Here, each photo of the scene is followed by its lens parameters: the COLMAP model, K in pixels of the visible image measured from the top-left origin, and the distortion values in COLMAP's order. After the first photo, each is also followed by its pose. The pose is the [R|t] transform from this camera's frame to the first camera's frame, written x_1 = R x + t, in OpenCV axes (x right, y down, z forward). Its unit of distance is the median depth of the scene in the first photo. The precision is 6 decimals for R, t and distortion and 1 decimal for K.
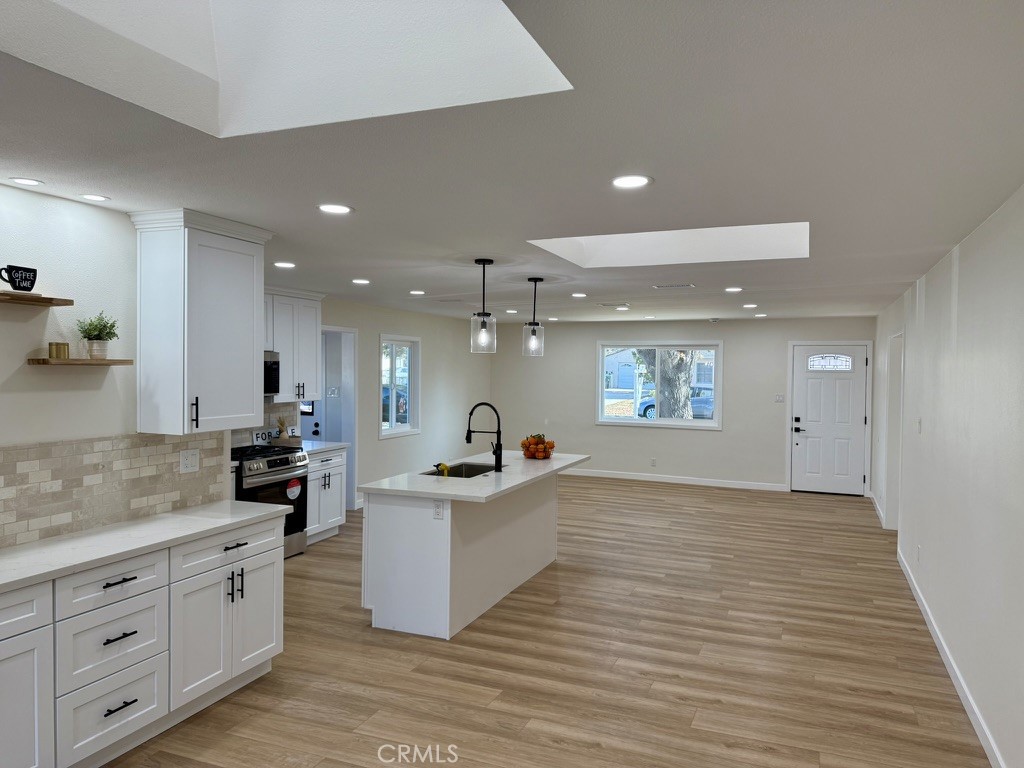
lens RADIAL K [[711.5, 0, 518.7], [0, 711.5, 382.3], [0, 0, 1]] dist [0.125853, -0.189567]
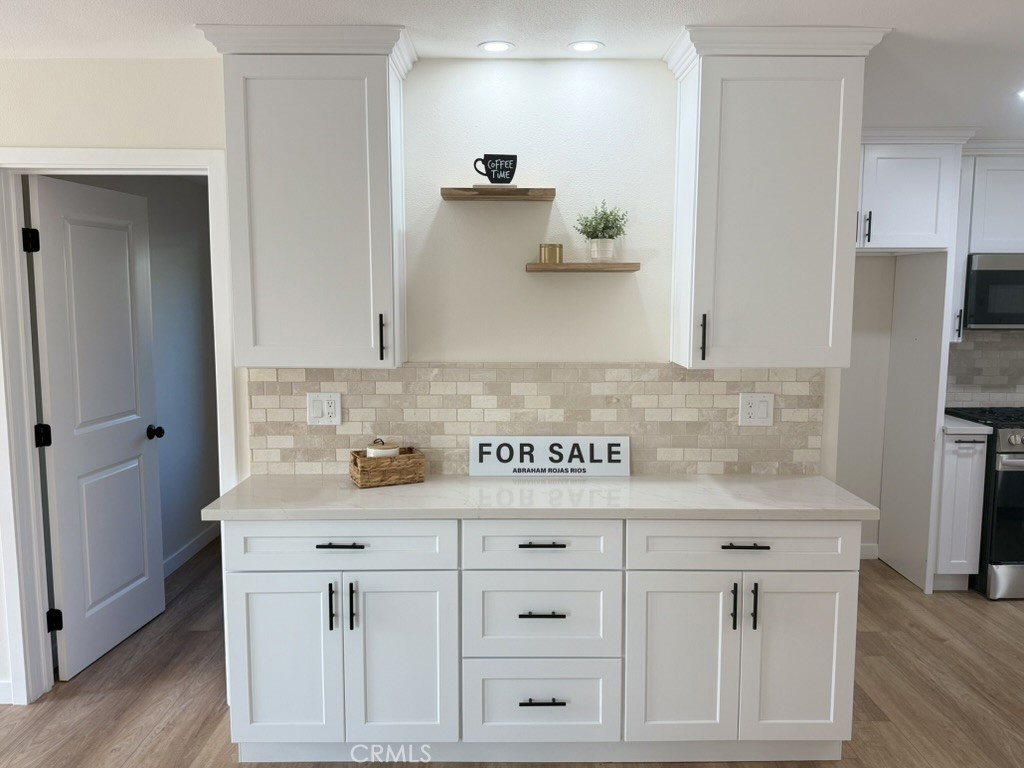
lens RADIAL K [[799.4, 0, 510.8], [0, 799.4, 382.8], [0, 0, 1]] dist [0.033575, -0.004370]
pose [[0.376615, 0.090883, -0.921901, 0.120884], [-0.016468, 0.995675, 0.091429, 0.012358], [0.926223, -0.019252, 0.376483, 0.364234]]
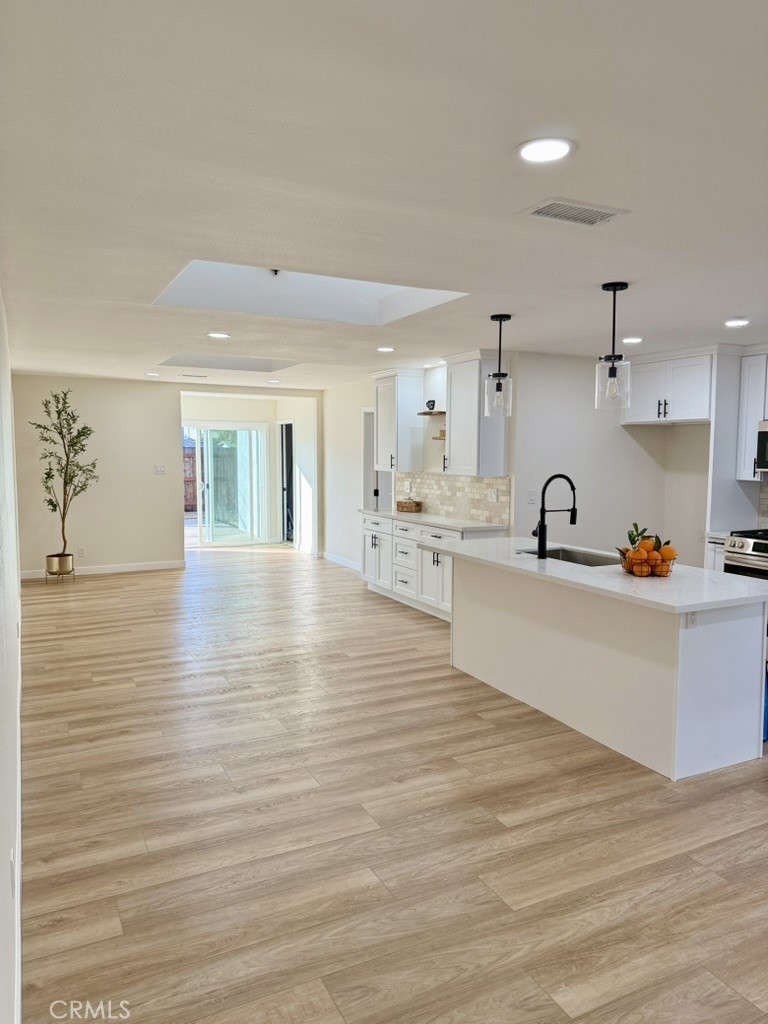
lens RADIAL K [[711.5, 0, 386.8], [0, 711.5, 511.7], [0, 0, 1]] dist [0.125853, -0.189567]
pose [[-0.657029, 0.050970, -0.752140, 0.707893], [-0.026596, 0.995523, 0.090696, 0.001650], [0.753396, 0.079594, -0.652733, 1.400679]]
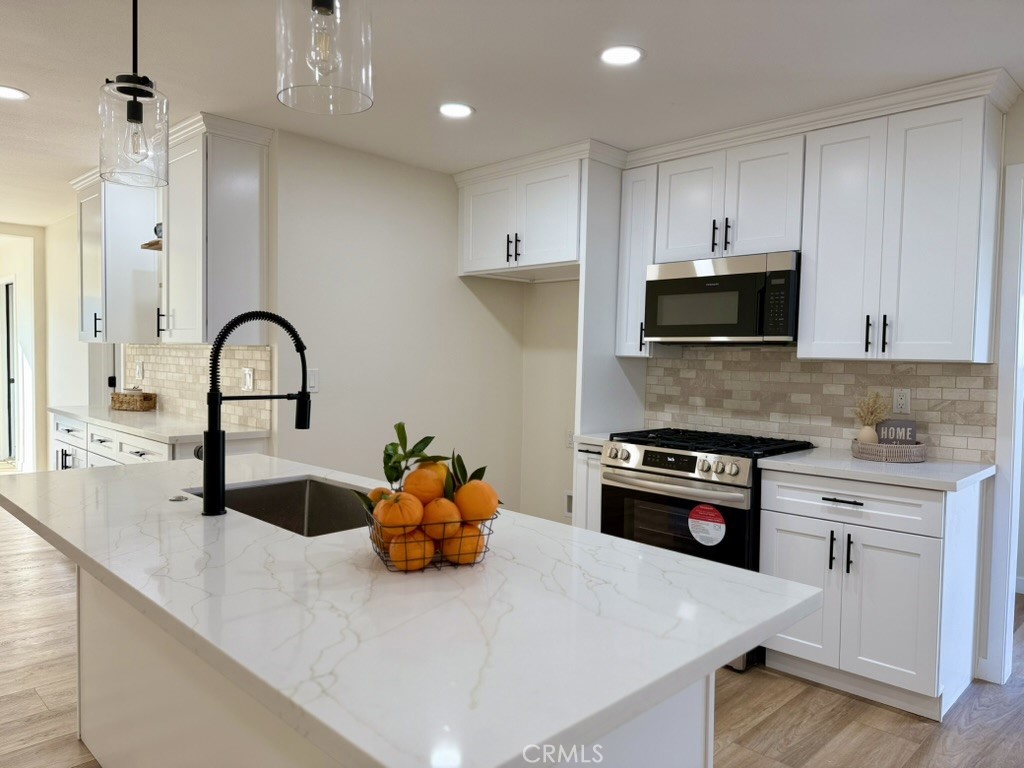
lens RADIAL K [[717.2, 0, 512.0], [0, 717.2, 384.0], [0, 0, 1]] dist [0.056141, -0.068460]
pose [[-0.385114, 0.019004, -0.922673, 0.232562], [-0.043636, 0.998295, 0.038775, 0.044876], [0.921837, 0.055195, -0.383628, 1.259562]]
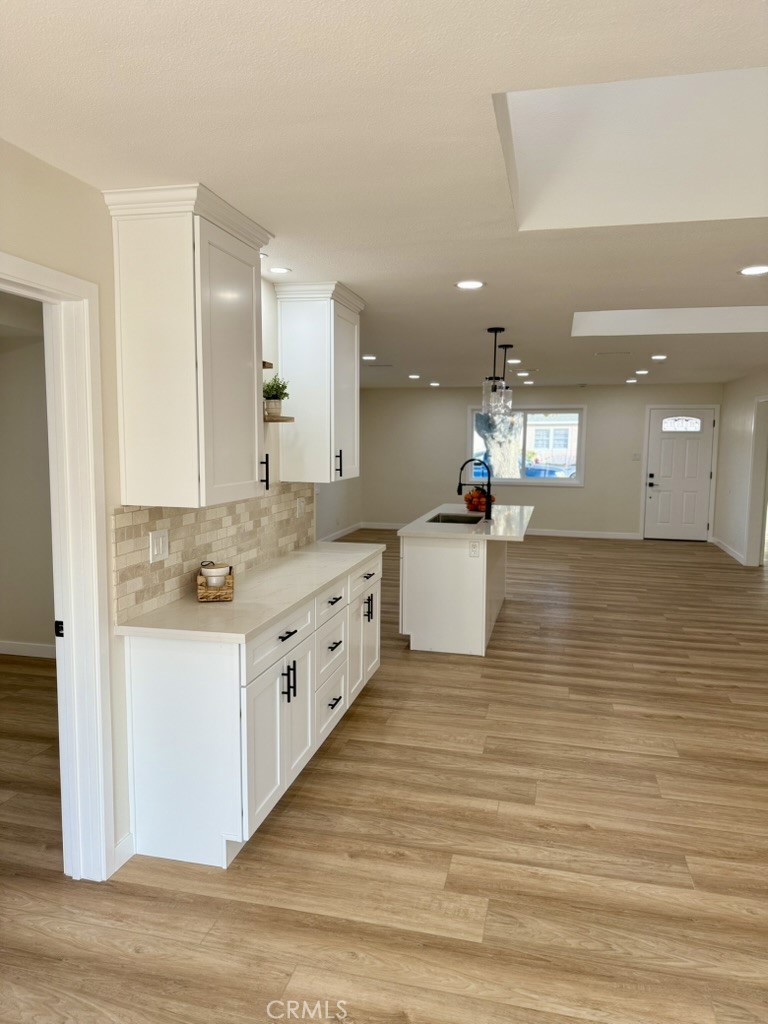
lens RADIAL K [[711.5, 0, 386.8], [0, 711.5, 511.7], [0, 0, 1]] dist [0.125853, -0.189567]
pose [[0.988936, -0.017446, 0.147314, -0.357414], [0.004426, 0.996089, 0.088249, 0.012429], [-0.148278, -0.086621, 0.985145, -0.098116]]
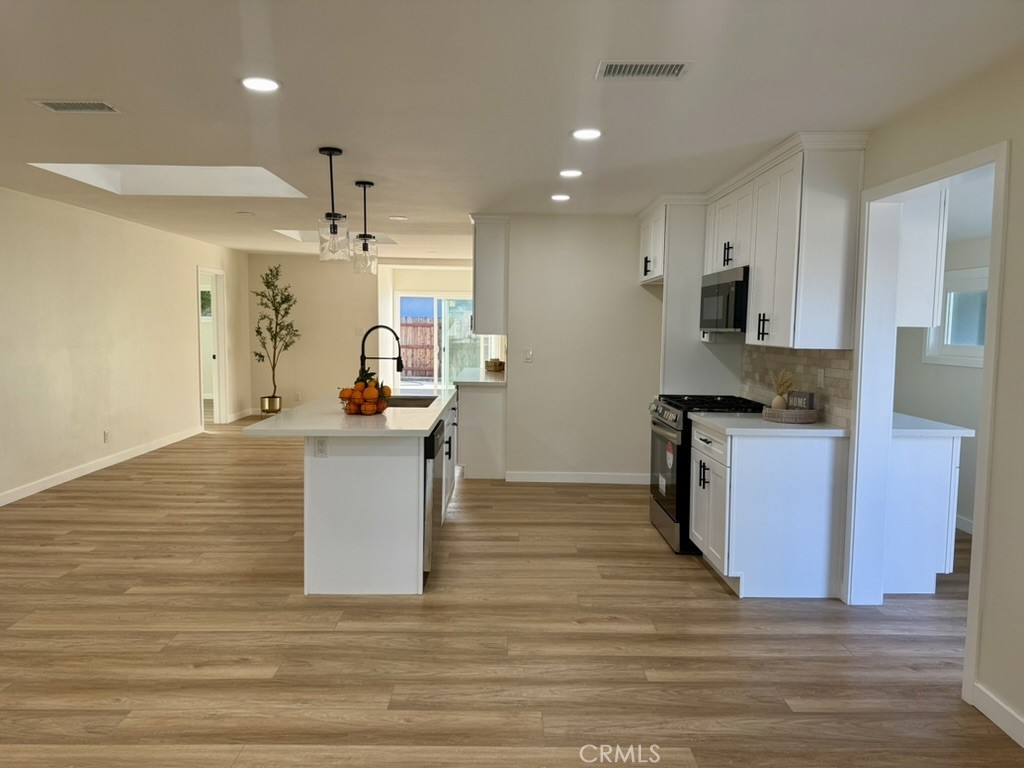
lens RADIAL K [[717.2, 0, 512.0], [0, 717.2, 384.0], [0, 0, 1]] dist [0.056141, -0.068460]
pose [[-0.921544, 0.009484, -0.388159, 0.150215], [-0.031003, 0.994712, 0.097909, 0.008654], [0.387035, 0.102262, -0.916377, 1.908483]]
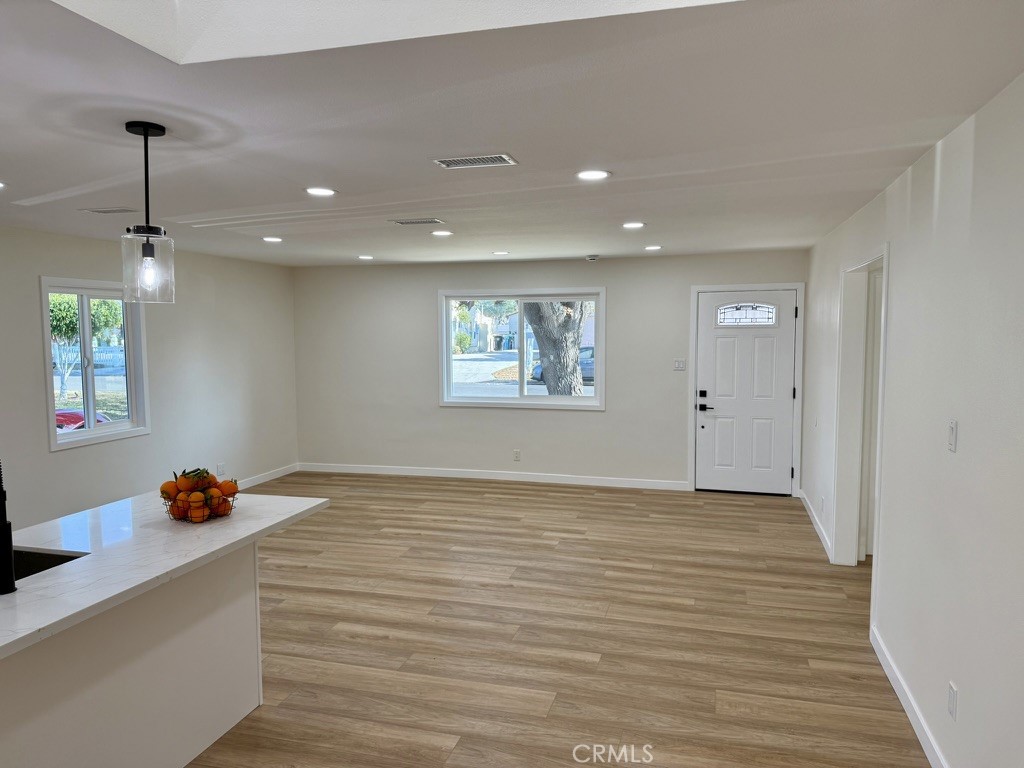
lens RADIAL K [[711.5, 0, 518.7], [0, 711.5, 382.3], [0, 0, 1]] dist [0.125853, -0.189567]
pose [[0.992429, -0.025940, 0.120050, 0.212112], [0.019234, 0.998207, 0.056690, -0.009452], [-0.121305, -0.053951, 0.991148, 0.566747]]
